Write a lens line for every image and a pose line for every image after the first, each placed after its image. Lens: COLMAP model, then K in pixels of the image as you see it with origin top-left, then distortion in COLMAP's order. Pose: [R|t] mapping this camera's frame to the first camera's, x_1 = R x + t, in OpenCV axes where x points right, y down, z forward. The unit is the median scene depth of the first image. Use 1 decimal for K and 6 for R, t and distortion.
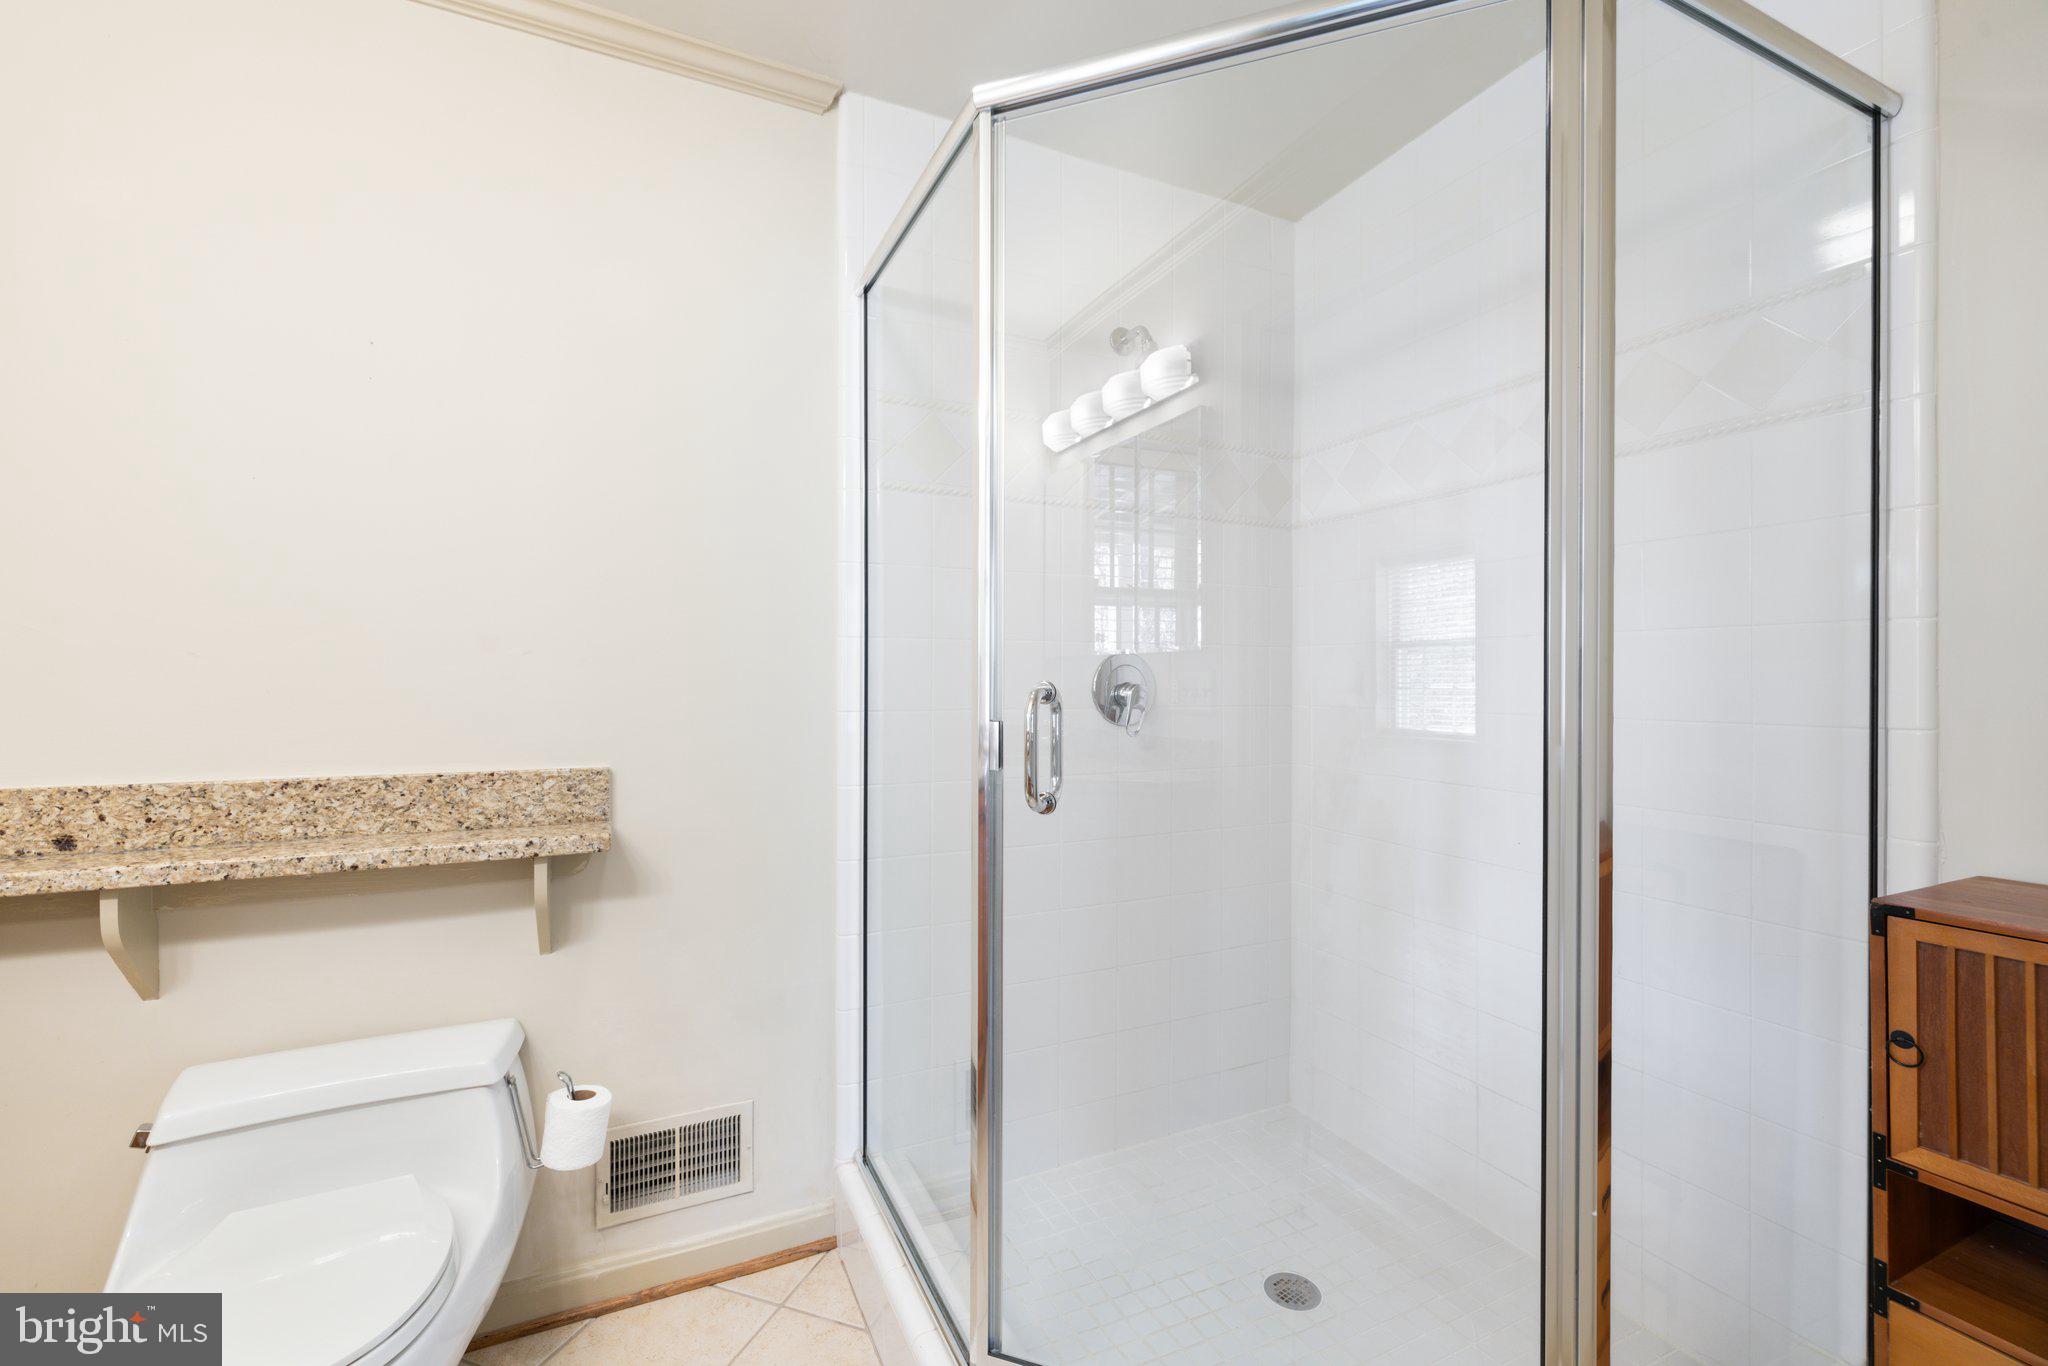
lens RADIAL K [[870.9, 0, 1020.3], [0, 870.9, 677.3], [0, 0, 1]] dist [-0.000613, -0.000275]
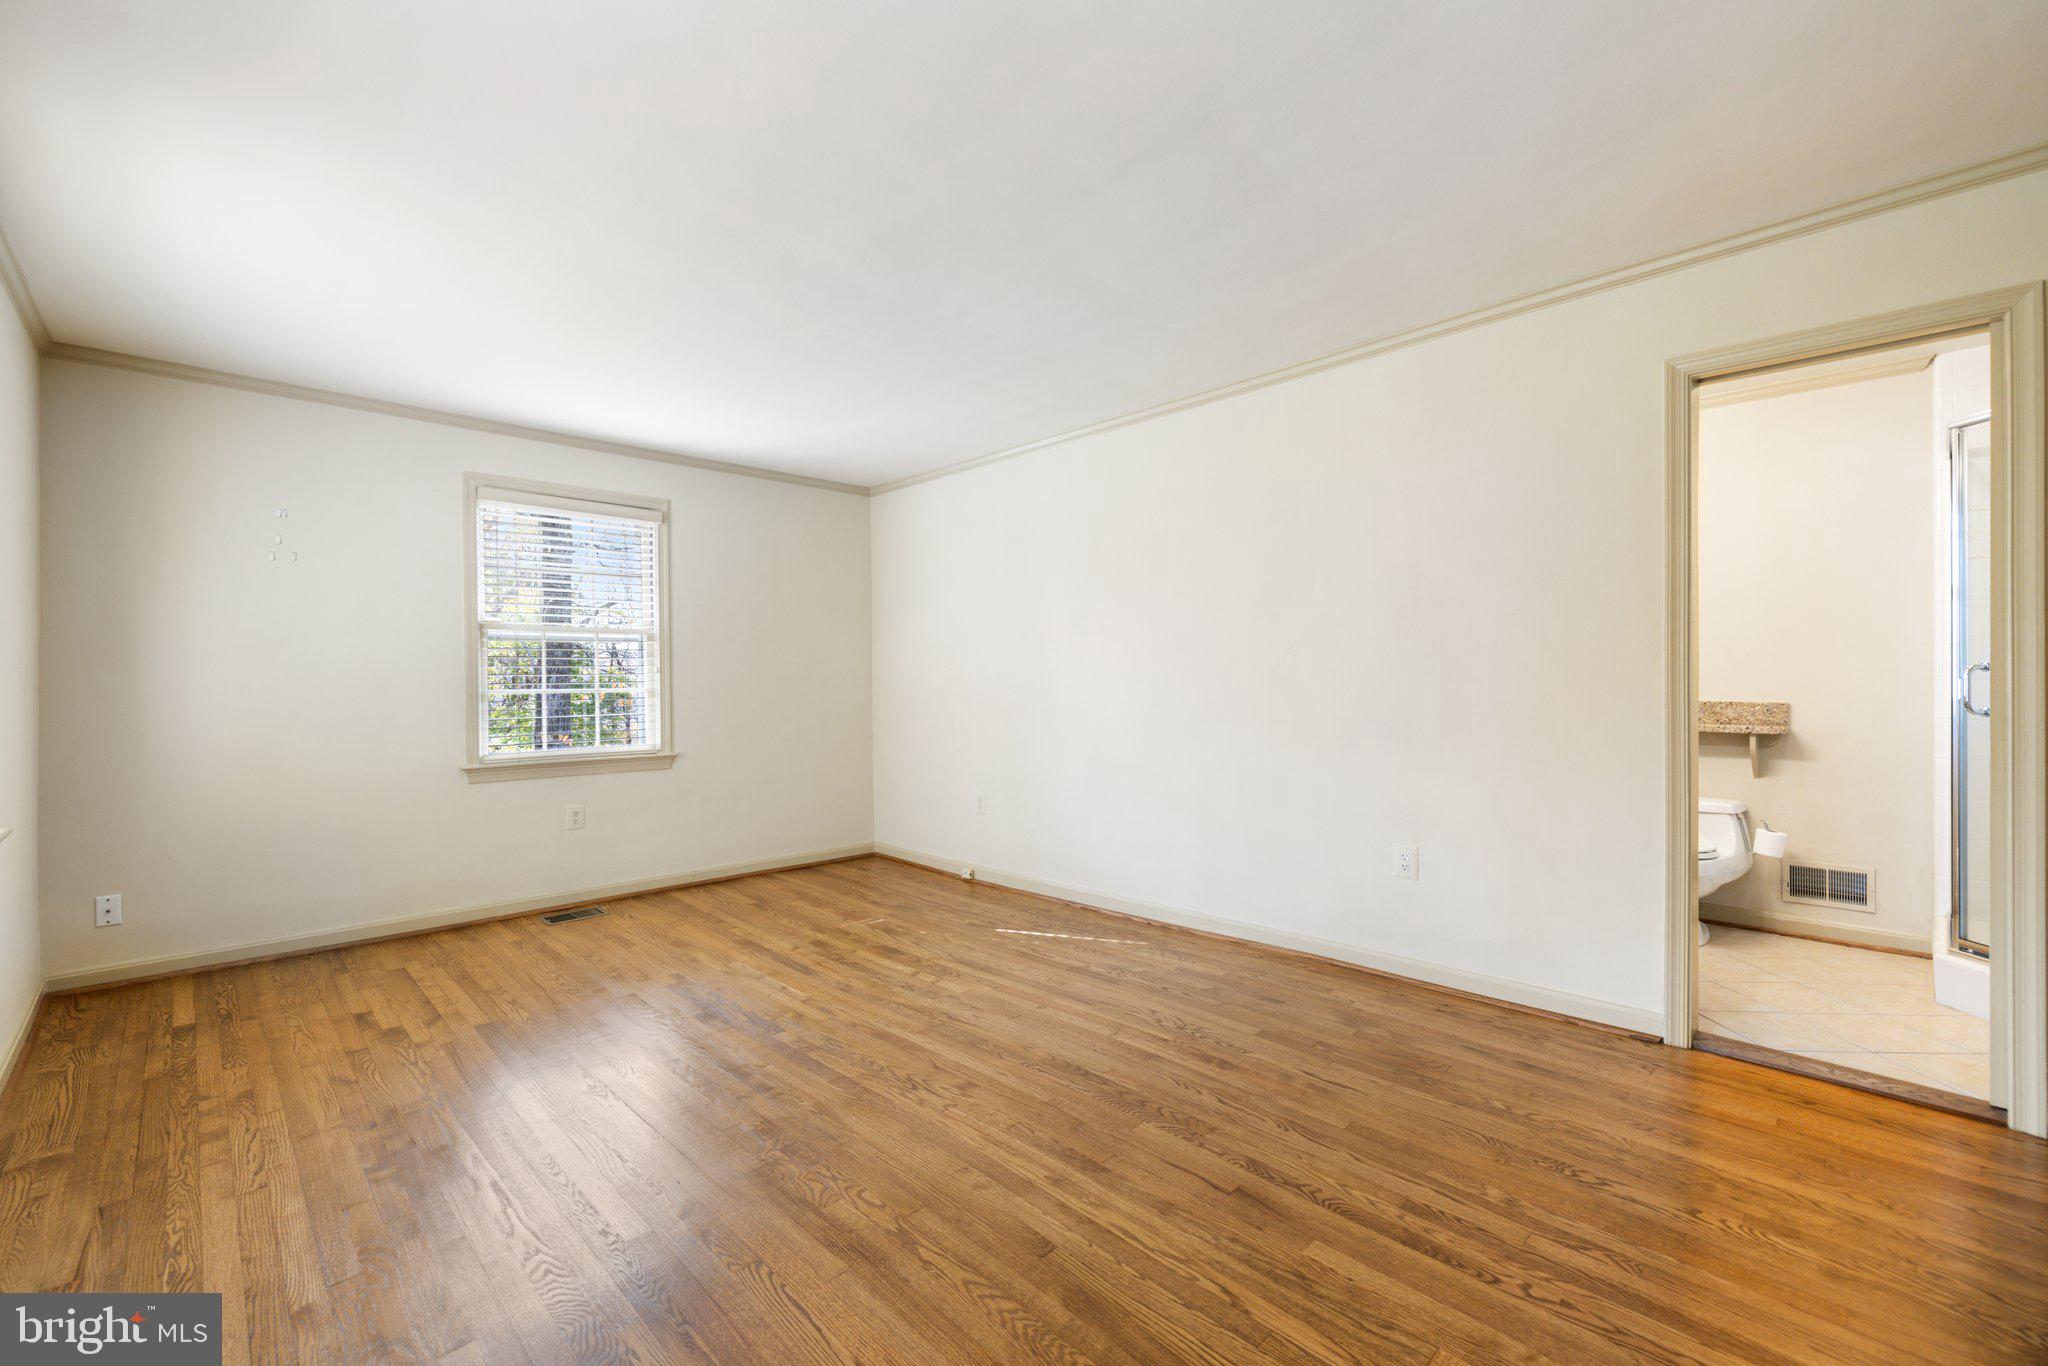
lens RADIAL K [[870.9, 0, 981.5], [0, 870.9, 685.3], [0, 0, 1]] dist [-0.000613, -0.000275]
pose [[0.304574, 0.000624, -0.952488, 1.095513], [0.006461, 0.999975, 0.002721, 0.037858], [0.952467, -0.006983, 0.304563, -1.775219]]
